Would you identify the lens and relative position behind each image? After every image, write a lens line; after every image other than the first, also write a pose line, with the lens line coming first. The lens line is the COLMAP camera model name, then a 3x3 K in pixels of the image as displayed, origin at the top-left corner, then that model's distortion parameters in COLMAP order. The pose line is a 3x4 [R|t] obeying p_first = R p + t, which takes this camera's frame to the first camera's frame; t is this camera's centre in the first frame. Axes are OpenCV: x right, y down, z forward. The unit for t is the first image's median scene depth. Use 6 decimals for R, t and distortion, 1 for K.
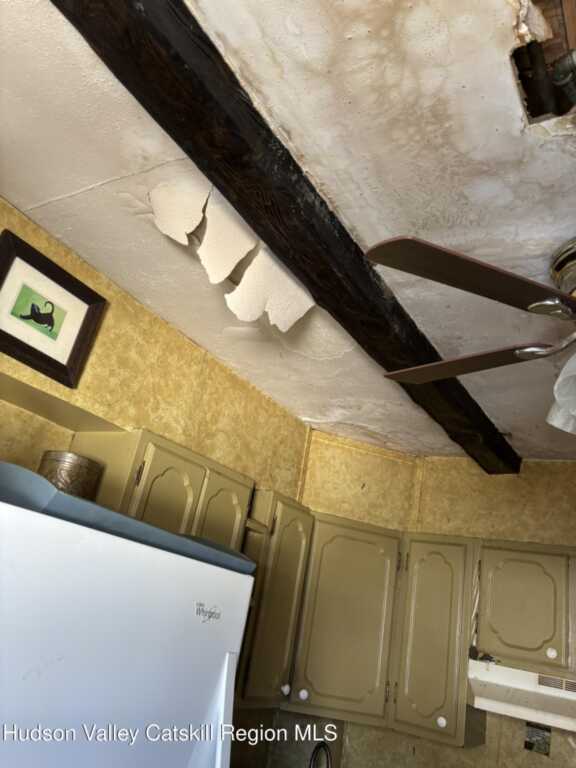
lens RADIAL K [[573.8, 0, 285.0], [0, 573.8, 376.5], [0, 0, 1]] dist [0.026857, -0.039068]
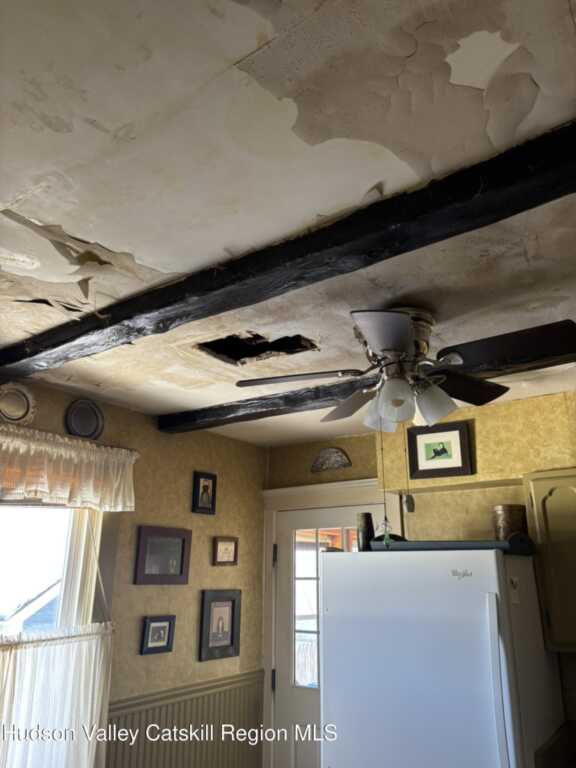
lens RADIAL K [[573.8, 0, 289.7], [0, 573.8, 386.2], [0, 0, 1]] dist [0.026857, -0.039068]
pose [[-0.040125, -0.487014, -0.872472, 1.251573], [0.379120, 0.800461, -0.464253, 0.381422], [0.924477, -0.349399, 0.152518, 0.243158]]
